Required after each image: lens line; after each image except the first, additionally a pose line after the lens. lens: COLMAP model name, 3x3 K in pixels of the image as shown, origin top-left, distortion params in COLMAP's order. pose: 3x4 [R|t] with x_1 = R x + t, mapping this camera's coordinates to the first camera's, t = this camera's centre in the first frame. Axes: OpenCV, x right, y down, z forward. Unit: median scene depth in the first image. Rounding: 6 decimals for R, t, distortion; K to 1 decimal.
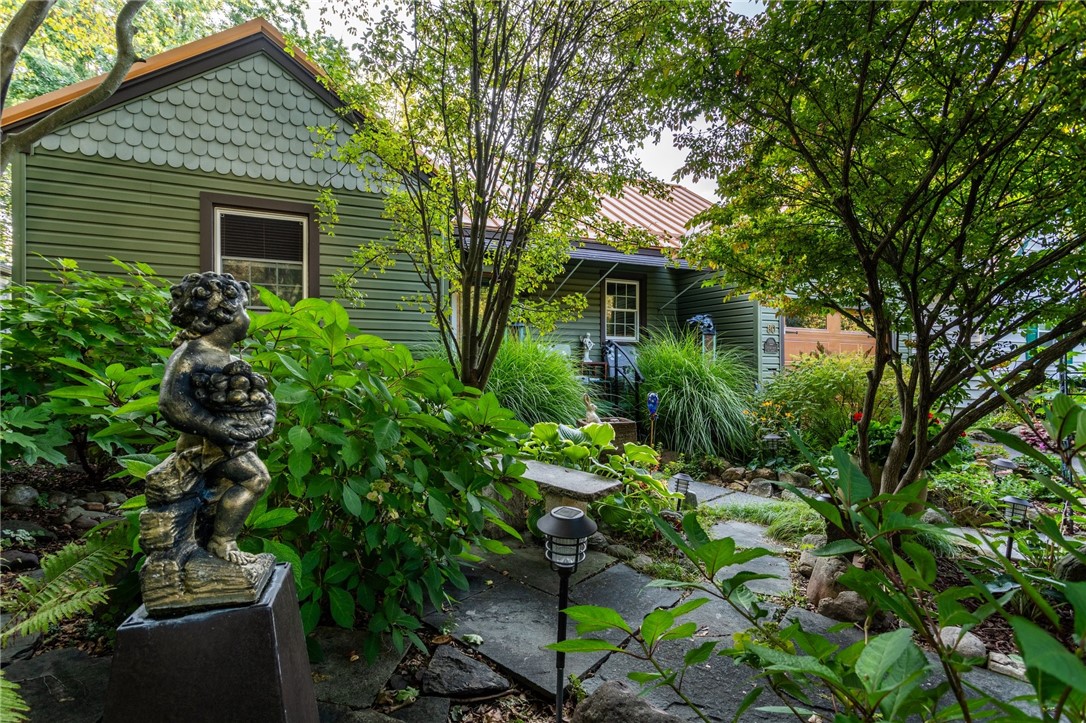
lens RADIAL K [[517.5, 0, 542.0], [0, 517.5, 364.2], [0, 0, 1]] dist [0.013361, -0.002154]
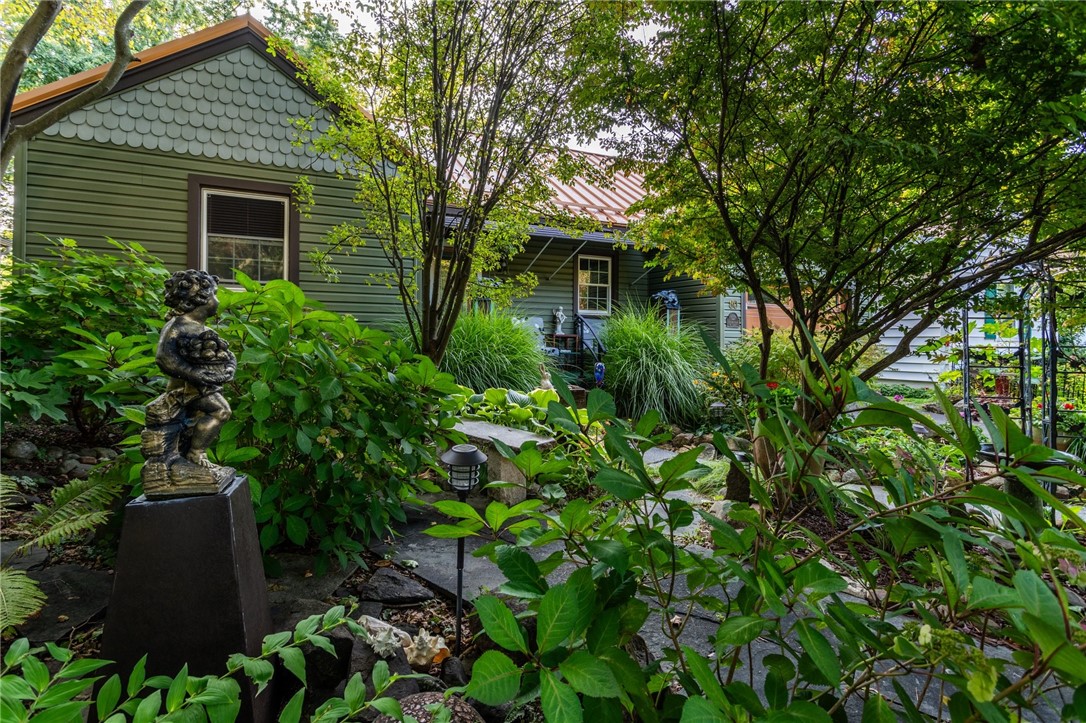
lens RADIAL K [[517.5, 0, 535.0], [0, 517.5, 330.2], [0, 0, 1]] dist [0.013361, -0.002154]
pose [[0.999925, 0.008153, 0.009139, 0.085013], [-0.008042, 0.999894, -0.012138, 0.001000], [-0.009237, 0.012063, 0.999885, -0.126591]]
